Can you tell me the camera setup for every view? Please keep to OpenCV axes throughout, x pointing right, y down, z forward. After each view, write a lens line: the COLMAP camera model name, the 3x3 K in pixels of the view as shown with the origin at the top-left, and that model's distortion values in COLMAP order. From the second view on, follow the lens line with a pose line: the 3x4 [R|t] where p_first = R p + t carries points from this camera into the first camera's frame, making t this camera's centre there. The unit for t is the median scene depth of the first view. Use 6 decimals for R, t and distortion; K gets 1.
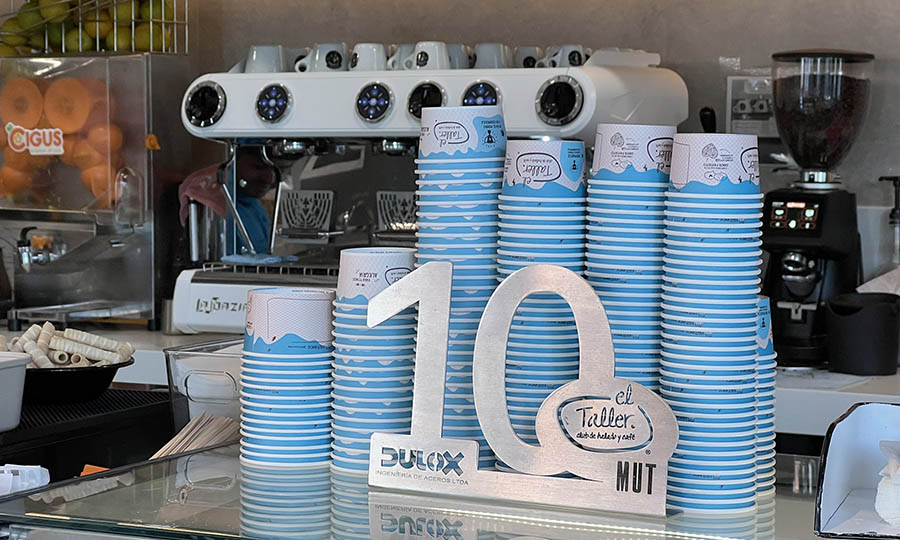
lens RADIAL K [[2183.2, 0, 450.0], [0, 2183.2, 270.0], [0, 0, 1]] dist [0.109033, 0.819386]
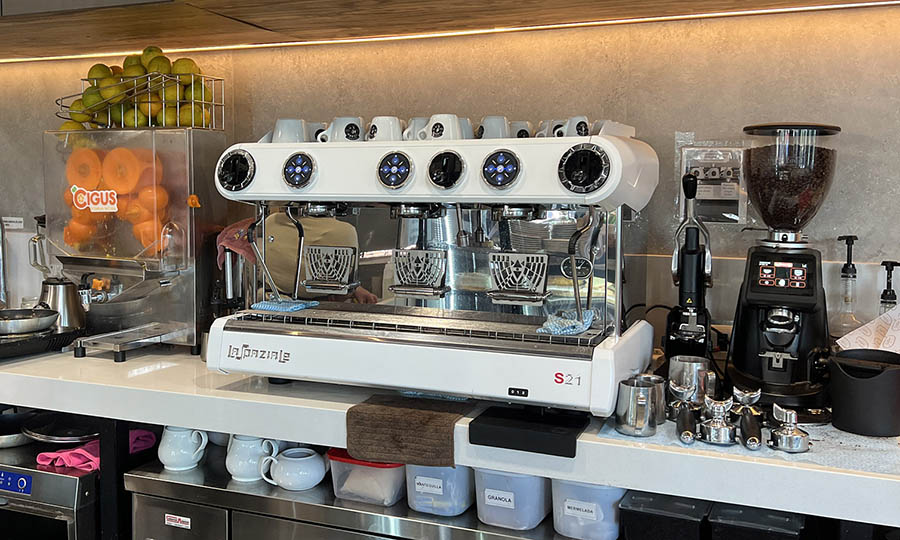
lens RADIAL K [[1216.9, 0, 450.0], [0, 1216.9, 270.0], [0, 0, 1]] dist [0.427805, -2.626665]
pose [[0.998539, -0.001677, 0.054007, -0.036977], [0.001366, 0.999982, 0.005789, -0.028461], [-0.054016, -0.005707, 0.998524, 0.366210]]
